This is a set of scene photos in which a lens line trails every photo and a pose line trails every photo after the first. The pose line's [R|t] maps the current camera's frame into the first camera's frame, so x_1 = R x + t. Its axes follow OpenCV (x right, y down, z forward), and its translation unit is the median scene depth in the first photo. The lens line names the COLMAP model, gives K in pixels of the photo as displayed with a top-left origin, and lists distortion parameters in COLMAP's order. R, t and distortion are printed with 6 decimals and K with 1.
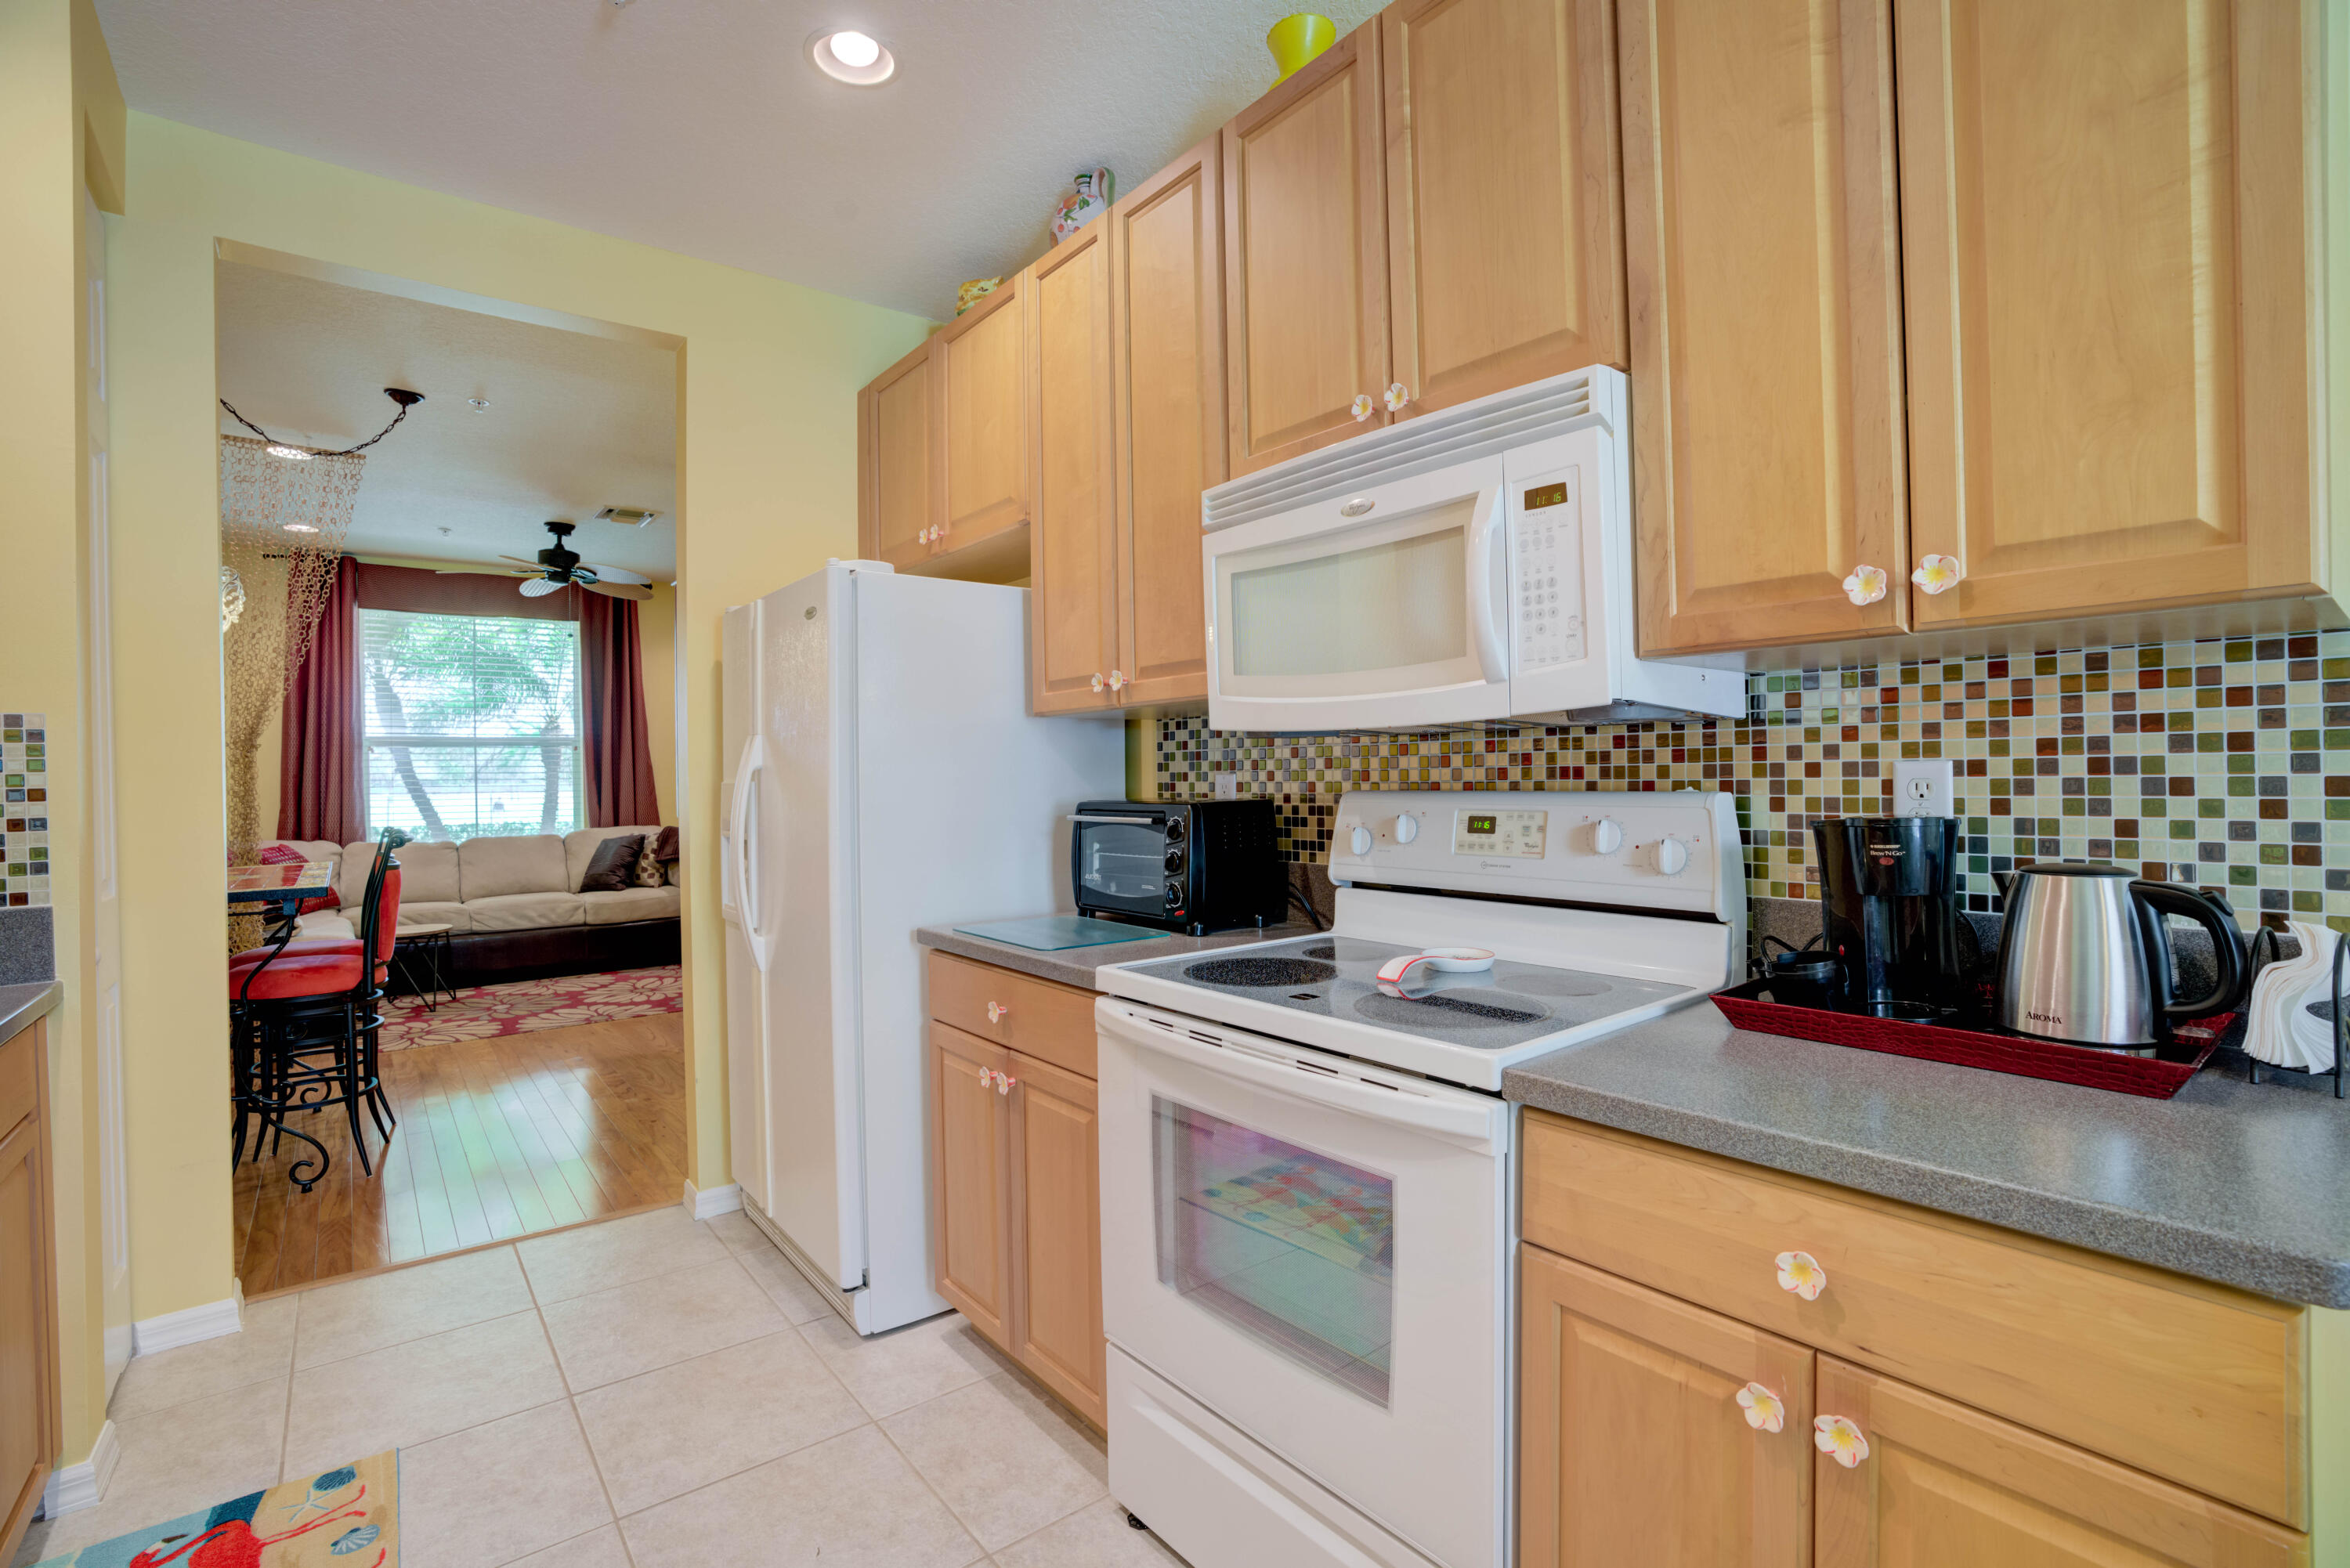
lens RADIAL K [[1075.1, 0, 1176.8], [0, 1075.1, 776.8], [0, 0, 1]] dist [-0.075655, 0.030849]
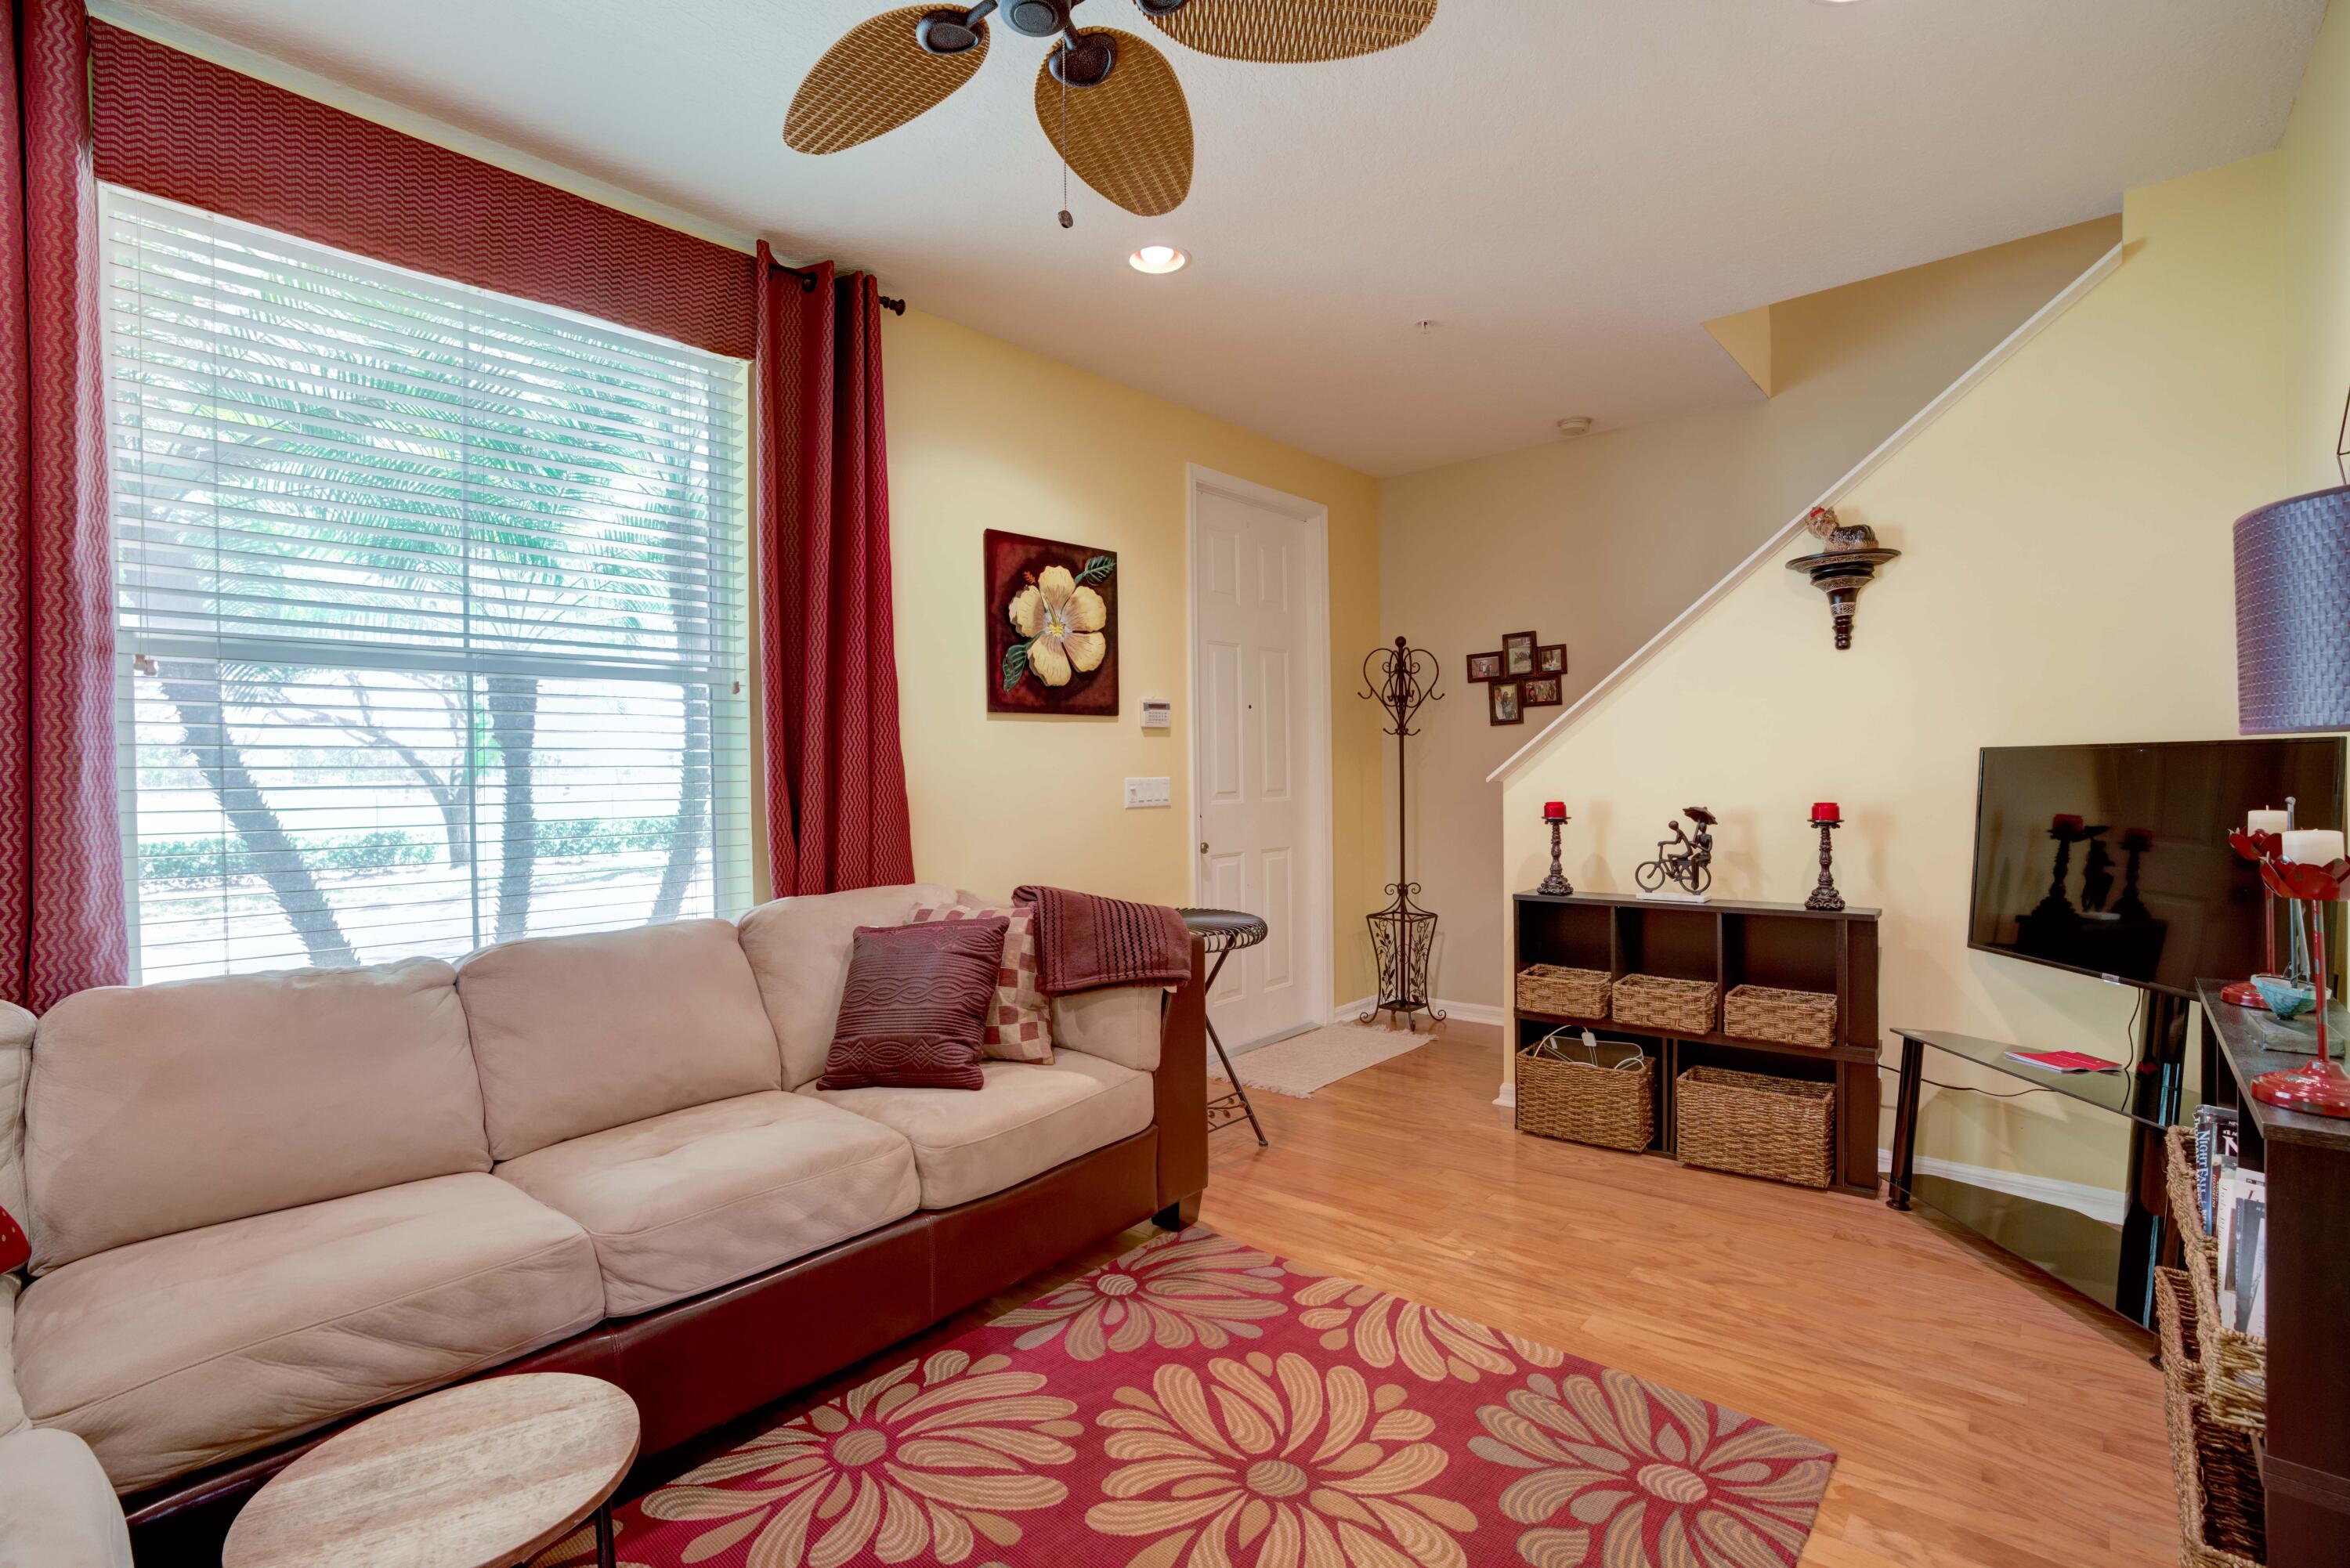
lens RADIAL K [[1075.1, 0, 1176.8], [0, 1075.1, 776.8], [0, 0, 1]] dist [-0.075655, 0.030849]
pose [[0.984341, -0.000855, 0.176273, -1.635845], [0.000843, 1.000000, 0.000144, 0.019195], [-0.176273, 0.000007, 0.984341, 2.004470]]
